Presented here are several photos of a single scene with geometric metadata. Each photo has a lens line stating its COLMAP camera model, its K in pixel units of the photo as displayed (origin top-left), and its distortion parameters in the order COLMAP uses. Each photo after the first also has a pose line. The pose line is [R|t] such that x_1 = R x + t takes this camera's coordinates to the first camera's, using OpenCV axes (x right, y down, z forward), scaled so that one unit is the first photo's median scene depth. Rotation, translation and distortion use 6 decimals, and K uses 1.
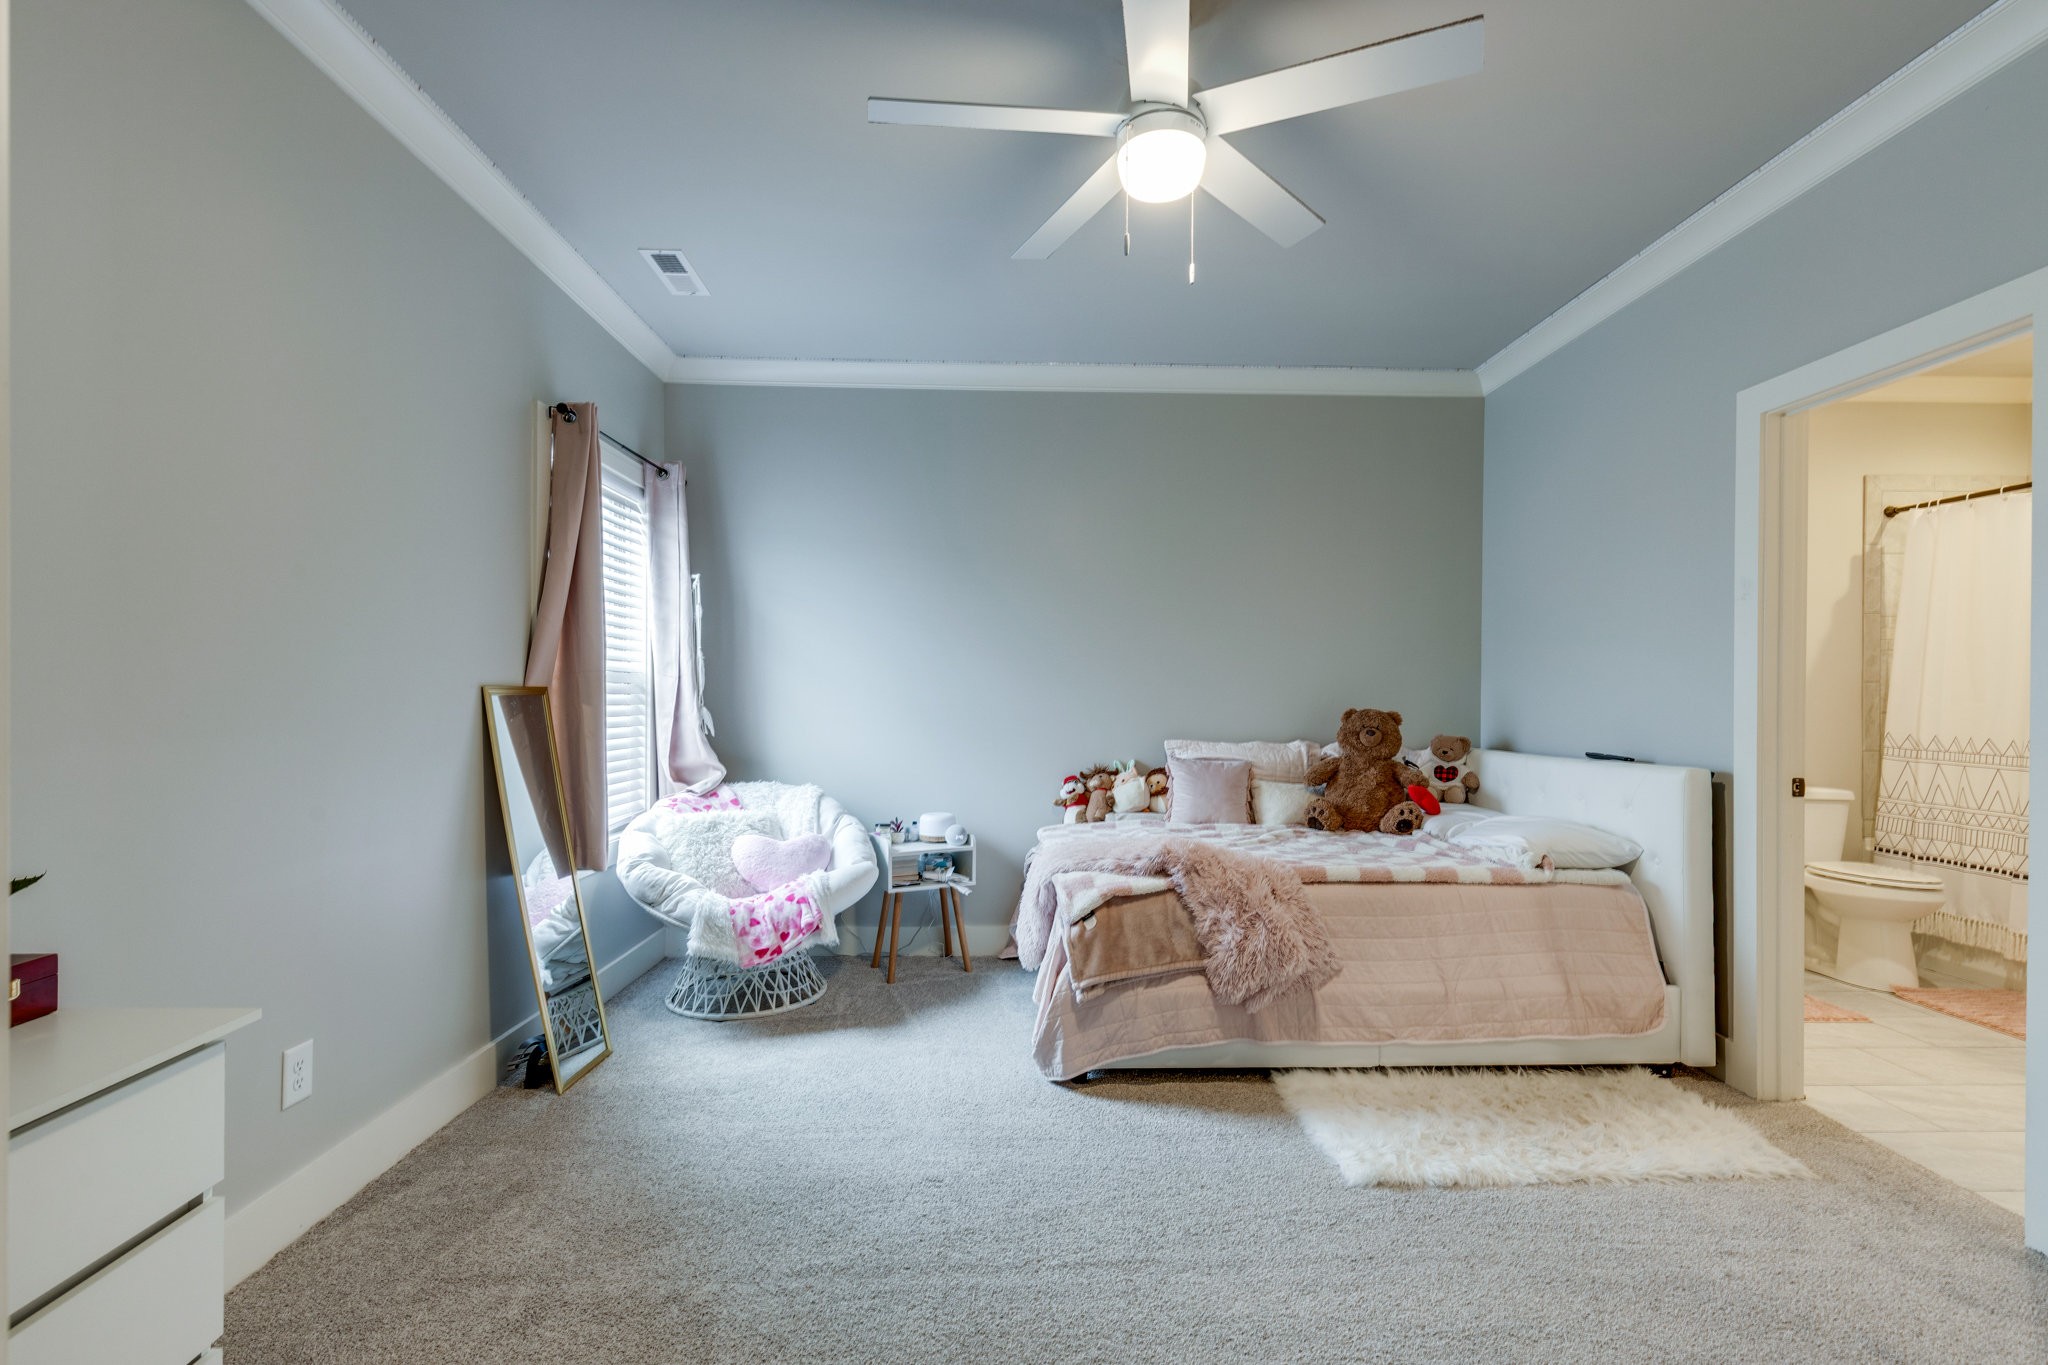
lens RADIAL K [[919.6, 0, 1031.7], [0, 919.6, 696.8], [0, 0, 1]] dist [0.004927, 0.000432]
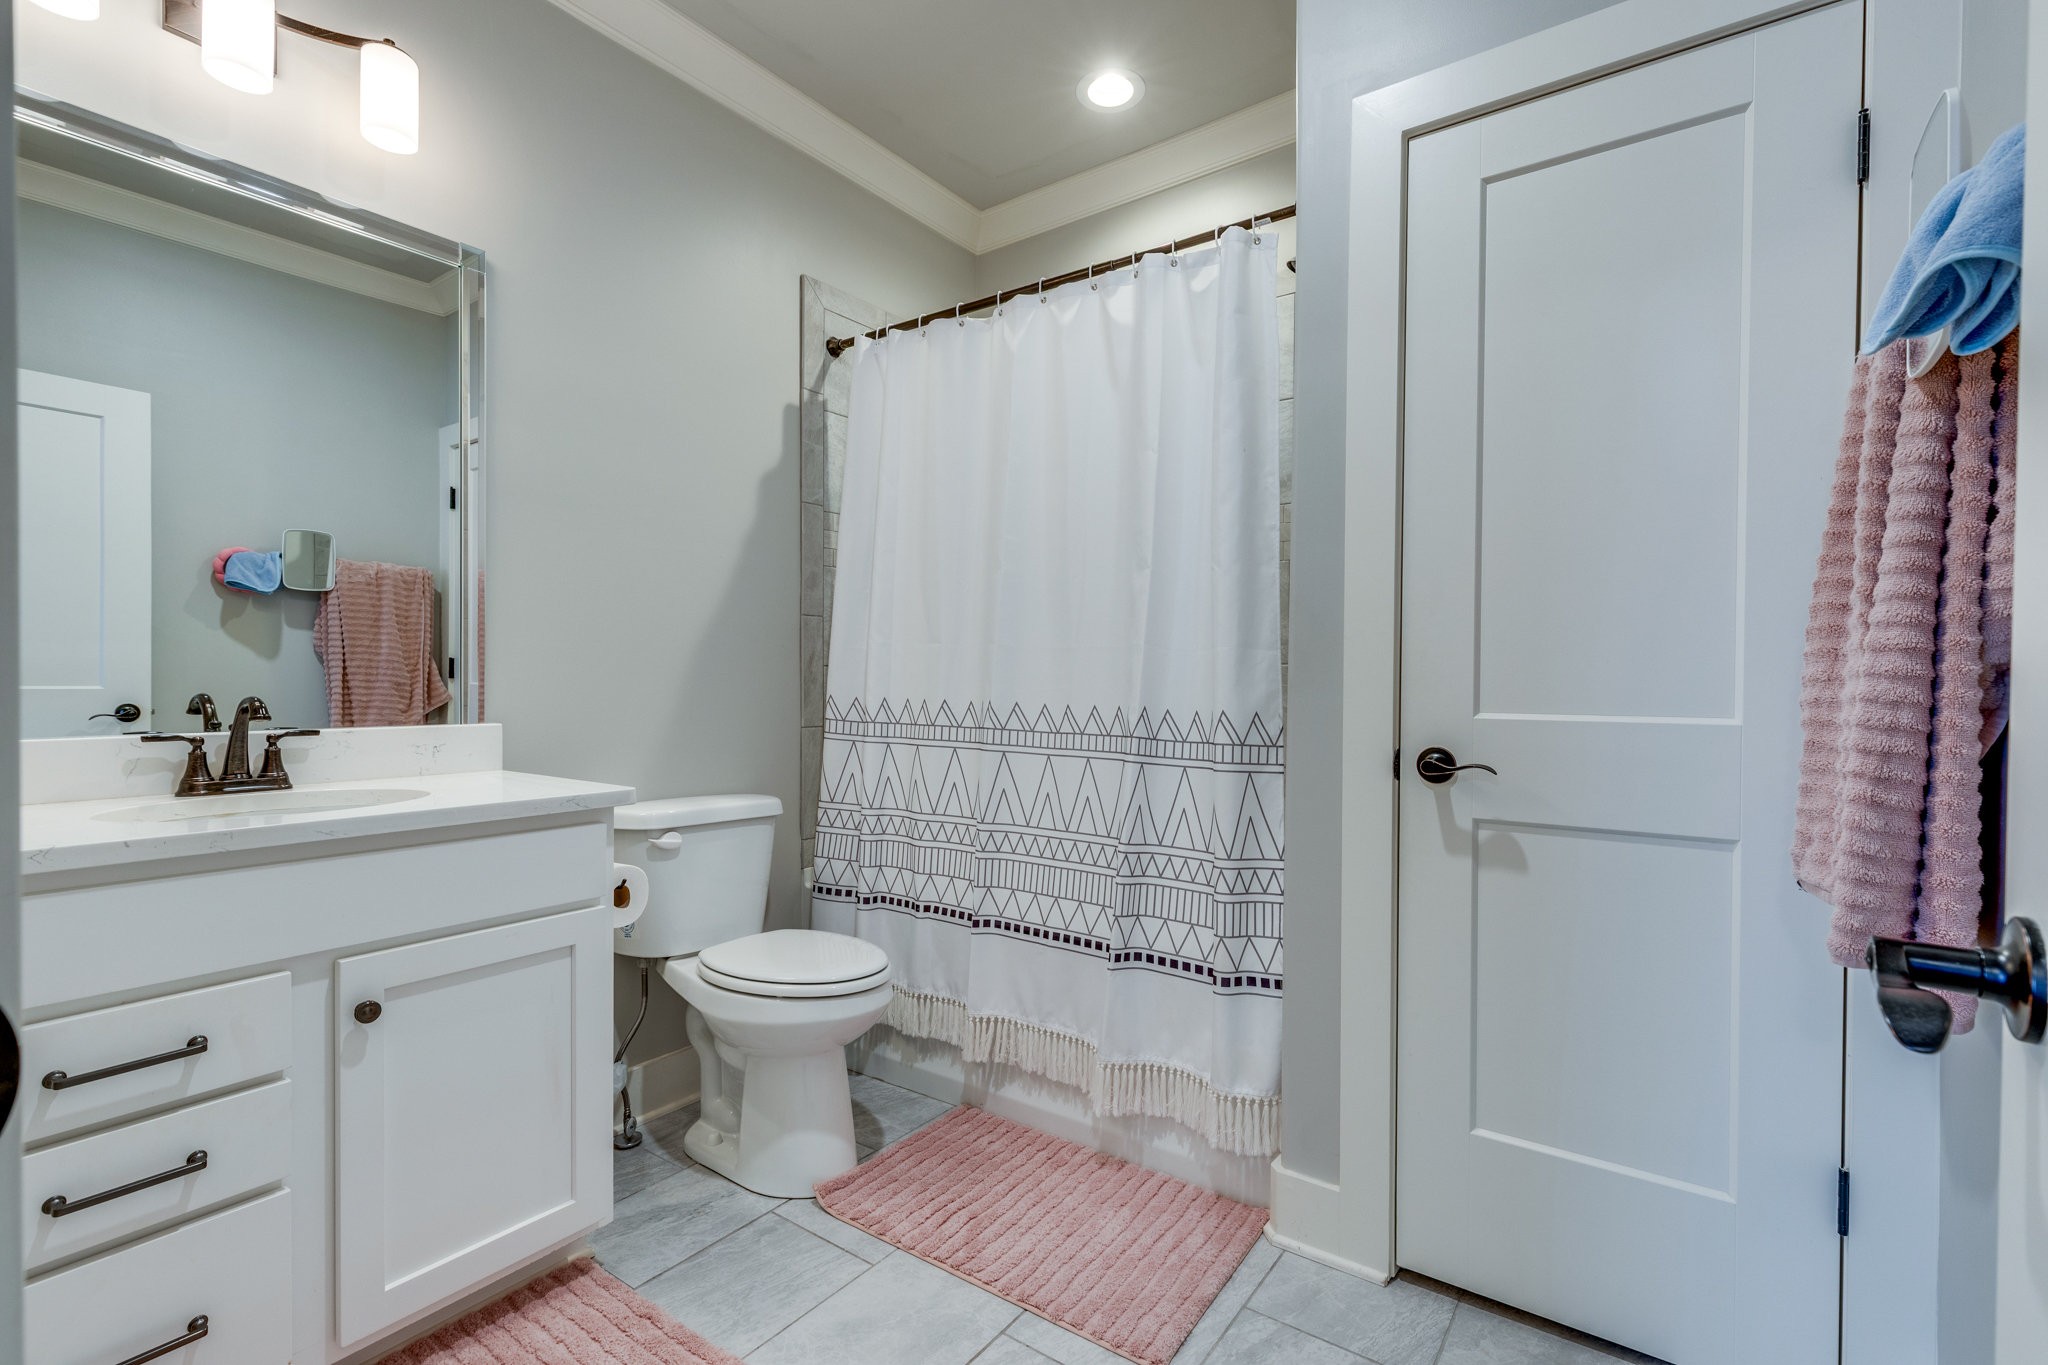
lens RADIAL K [[919.6, 0, 1022.5], [0, 919.6, 684.6], [0, 0, 1]] dist [0.004927, 0.000432]
pose [[0.620903, 0.000846, 0.783887, 0.539300], [0.001444, 0.999996, -0.002223, 0.033636], [-0.783886, 0.002512, 0.620899, 0.532092]]
